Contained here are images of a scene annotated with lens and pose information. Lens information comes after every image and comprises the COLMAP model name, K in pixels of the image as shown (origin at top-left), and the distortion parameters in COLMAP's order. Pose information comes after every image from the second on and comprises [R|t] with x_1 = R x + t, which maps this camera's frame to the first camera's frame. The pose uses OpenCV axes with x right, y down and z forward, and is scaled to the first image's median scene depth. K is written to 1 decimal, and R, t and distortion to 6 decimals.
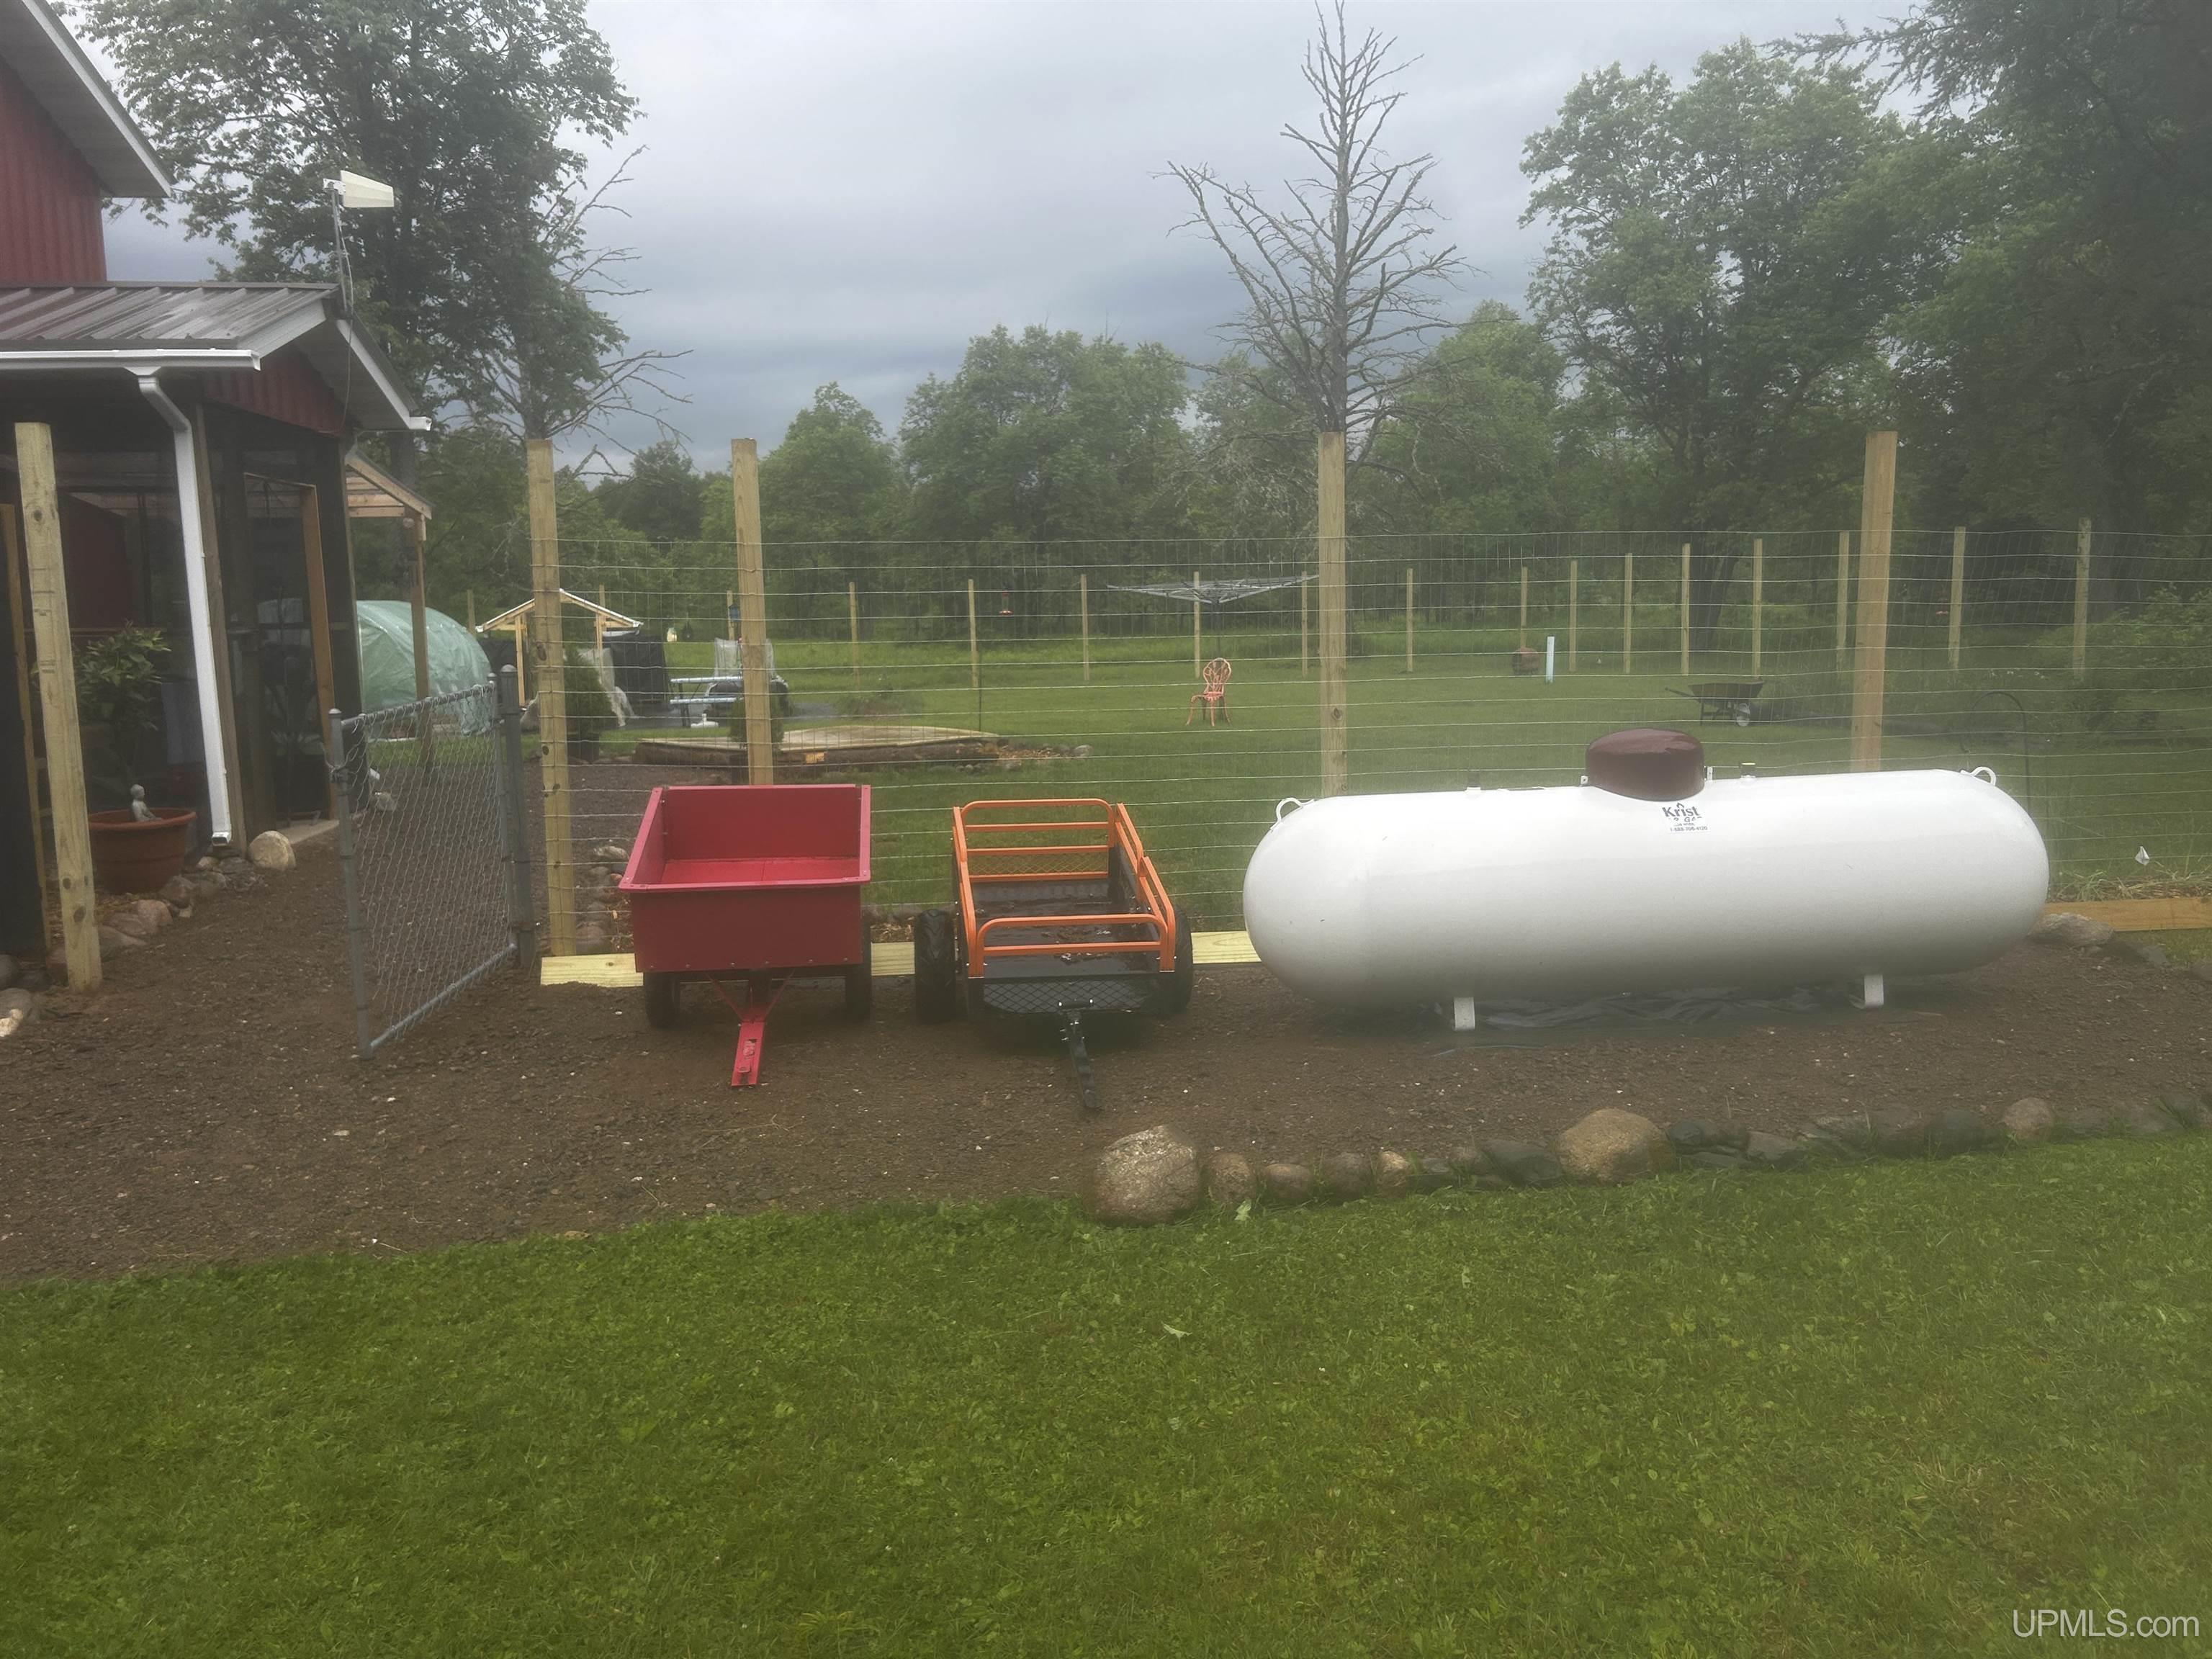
lens RADIAL K [[1659.3, 0, 1117.1], [0, 1659.3, 810.4], [0, 0, 1]] dist [0.073085, -0.086440]
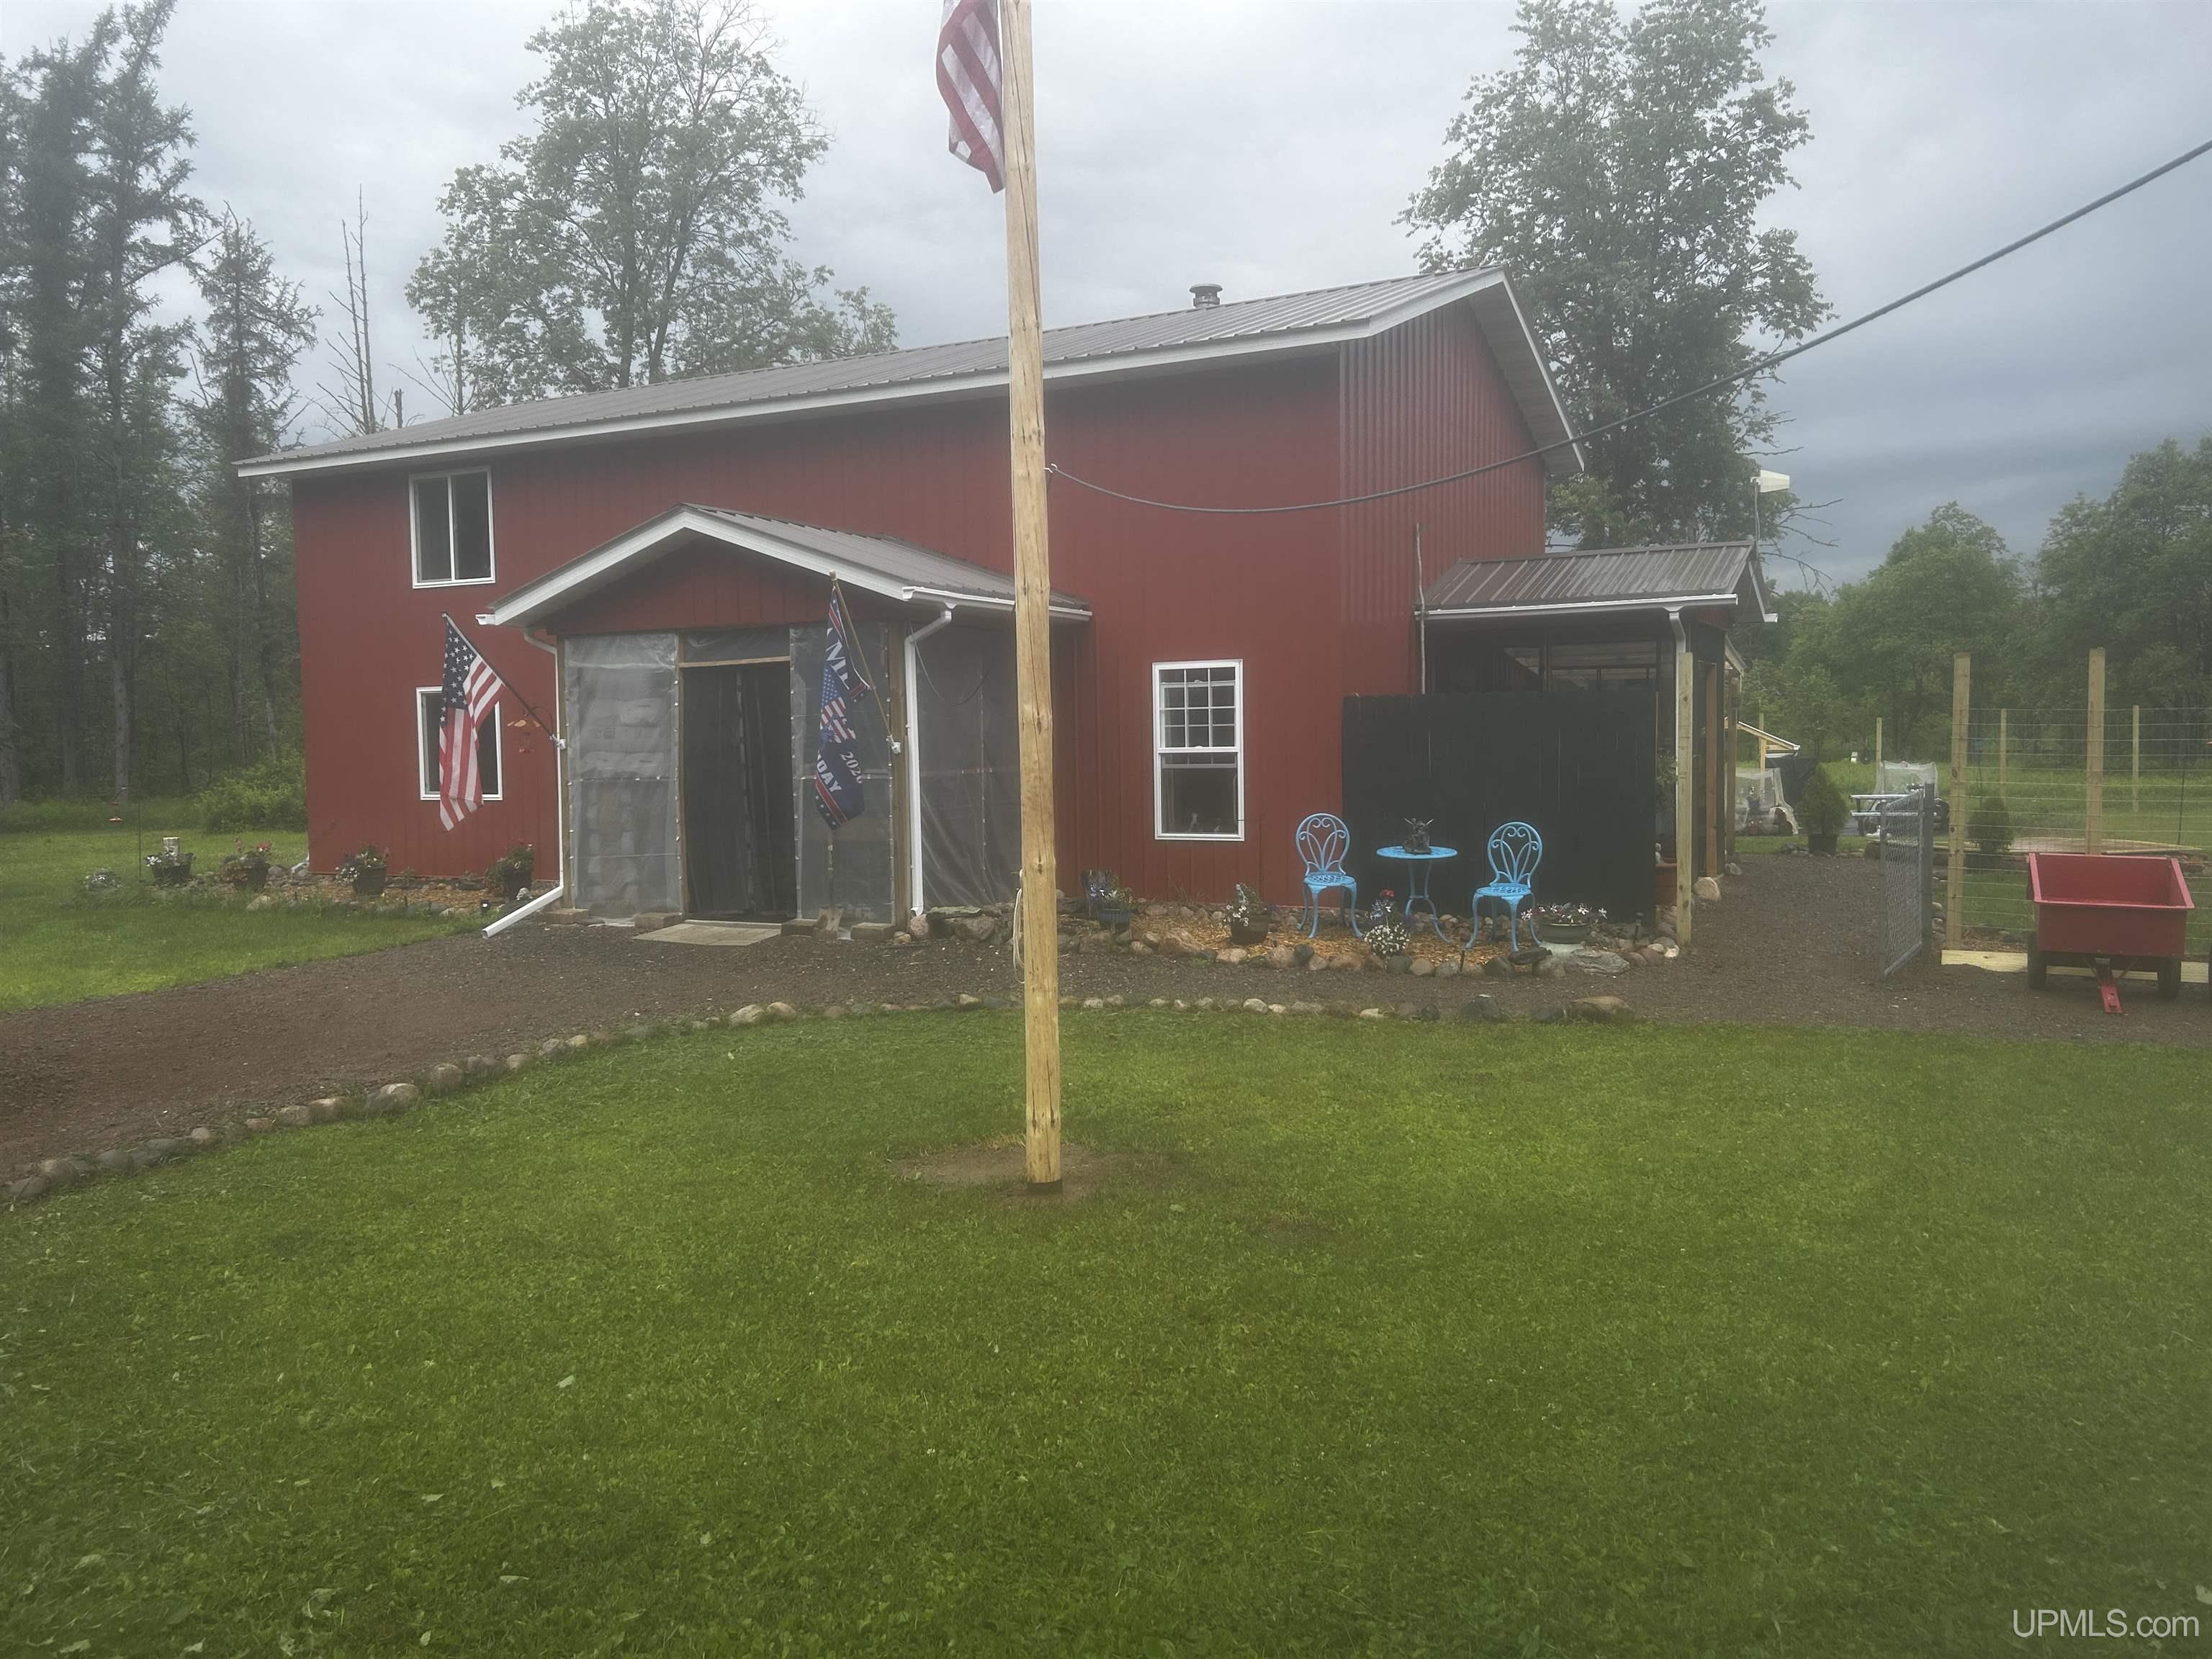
lens RADIAL K [[1659.3, 0, 1117.1], [0, 1659.3, 810.4], [0, 0, 1]] dist [0.073085, -0.086440]
pose [[0.821351, 0.035525, -0.569316, -0.039201], [-0.075583, 0.996036, -0.046890, 0.055811], [0.565394, 0.081544, 0.820780, -0.563875]]
